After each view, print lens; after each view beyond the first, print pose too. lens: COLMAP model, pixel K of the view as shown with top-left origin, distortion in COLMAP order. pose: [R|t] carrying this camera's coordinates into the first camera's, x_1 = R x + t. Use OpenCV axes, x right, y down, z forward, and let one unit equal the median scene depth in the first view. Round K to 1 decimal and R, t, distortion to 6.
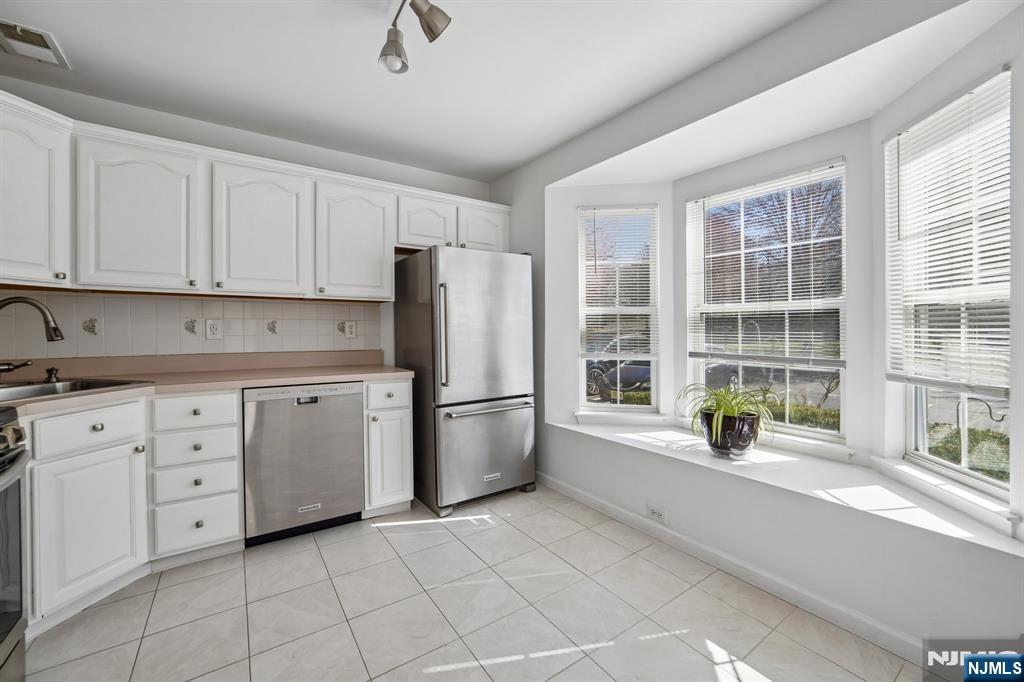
lens RADIAL K [[422.6, 0, 511.0], [0, 422.6, 329.6], [0, 0, 1]] dist [-0.001932, -0.000167]
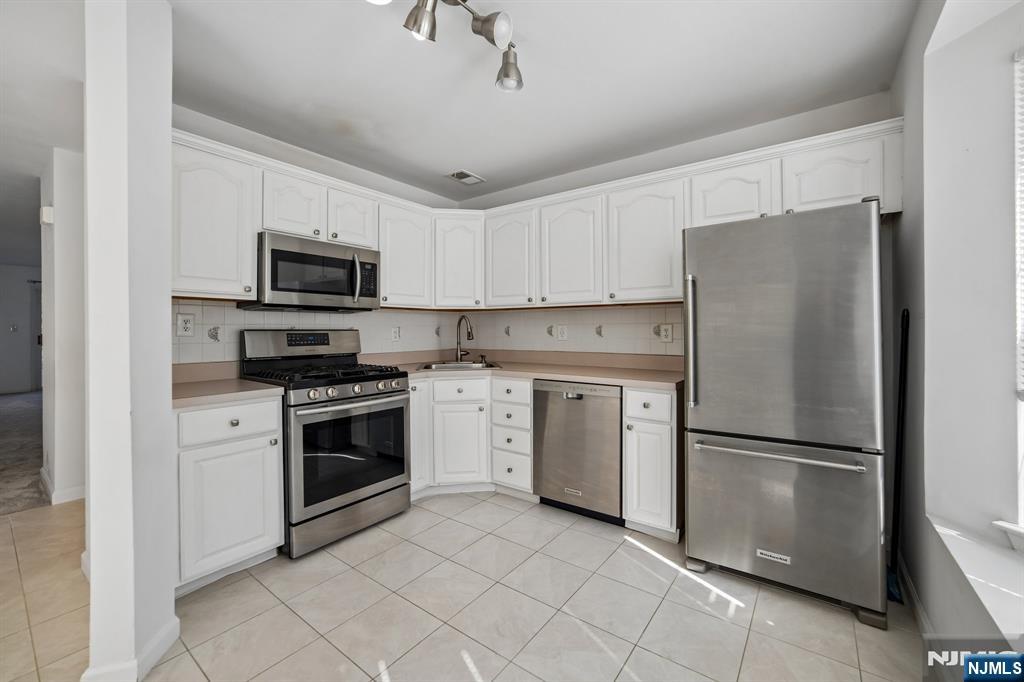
lens RADIAL K [[417.1, 0, 510.4], [0, 417.1, 334.4], [0, 0, 1]] dist [-0.000765, 0.000187]
pose [[0.335462, 0.007525, -0.942024, 0.501582], [0.001320, 0.999963, 0.008458, -0.007451], [0.942053, -0.004081, 0.335440, 0.456362]]
